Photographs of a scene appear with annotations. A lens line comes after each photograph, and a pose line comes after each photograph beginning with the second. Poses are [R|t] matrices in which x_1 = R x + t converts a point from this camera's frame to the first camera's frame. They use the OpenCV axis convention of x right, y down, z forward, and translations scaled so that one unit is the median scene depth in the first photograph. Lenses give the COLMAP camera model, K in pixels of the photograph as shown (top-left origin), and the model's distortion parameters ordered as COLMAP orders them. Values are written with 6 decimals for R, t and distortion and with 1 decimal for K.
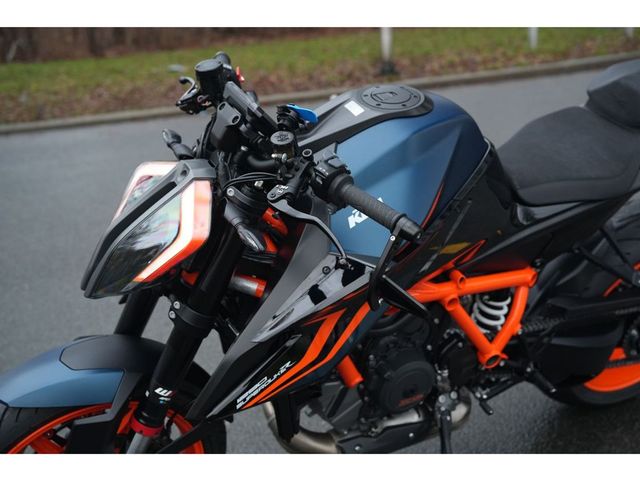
lens RADIAL K [[898.2, 0, 320.0], [0, 898.2, 240.0], [0, 0, 1]] dist [-0.086607, 0.873835]
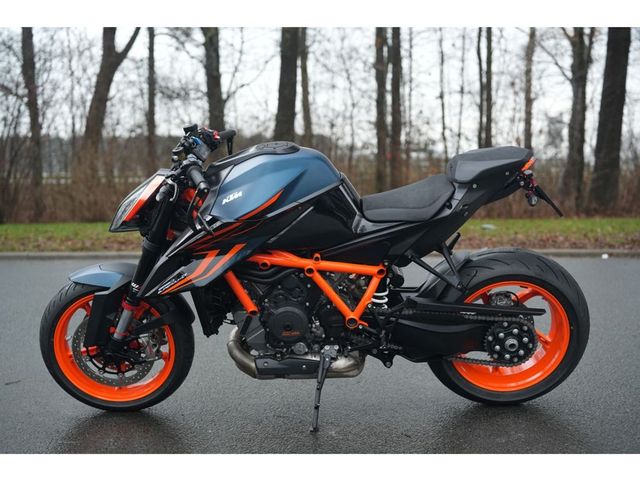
lens RADIAL K [[898.2, 0, 320.0], [0, 898.2, 240.0], [0, 0, 1]] dist [-0.086607, 0.873835]
pose [[0.874683, 0.071843, -0.479341, 0.960339], [-0.173391, 0.969889, -0.171030, 0.295845], [0.452620, 0.232710, 0.860802, -0.441261]]
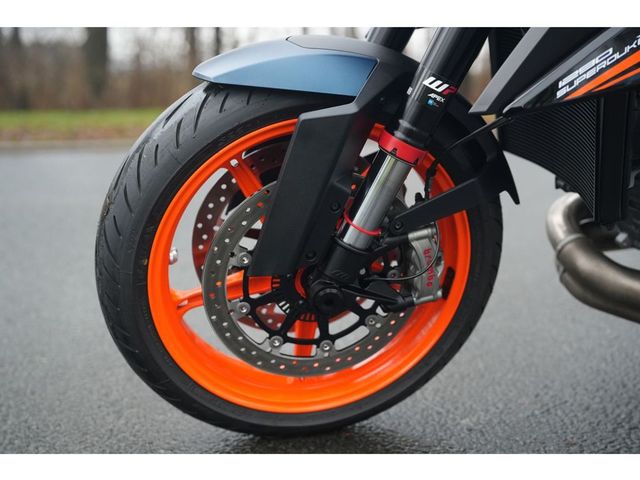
lens RADIAL K [[898.2, 0, 320.0], [0, 898.2, 240.0], [0, 0, 1]] dist [-0.086607, 0.873835]
pose [[0.975379, 0.064258, -0.210968, -0.099324], [-0.088974, 0.989960, -0.109832, 0.316829], [0.201793, 0.125898, 0.971303, 0.326391]]
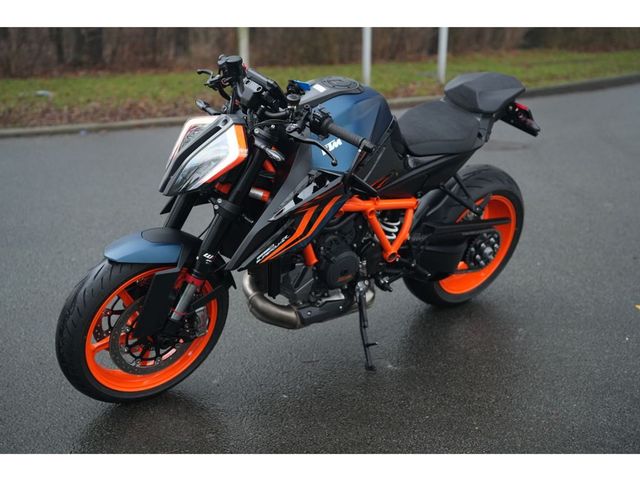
lens RADIAL K [[898.2, 0, 320.0], [0, 898.2, 240.0], [0, 0, 1]] dist [-0.086607, 0.873835]
pose [[0.980308, -0.001092, 0.197474, -0.262682], [0.010708, 0.998807, -0.047634, 0.194234], [-0.197186, 0.048810, 0.979150, -0.559936]]
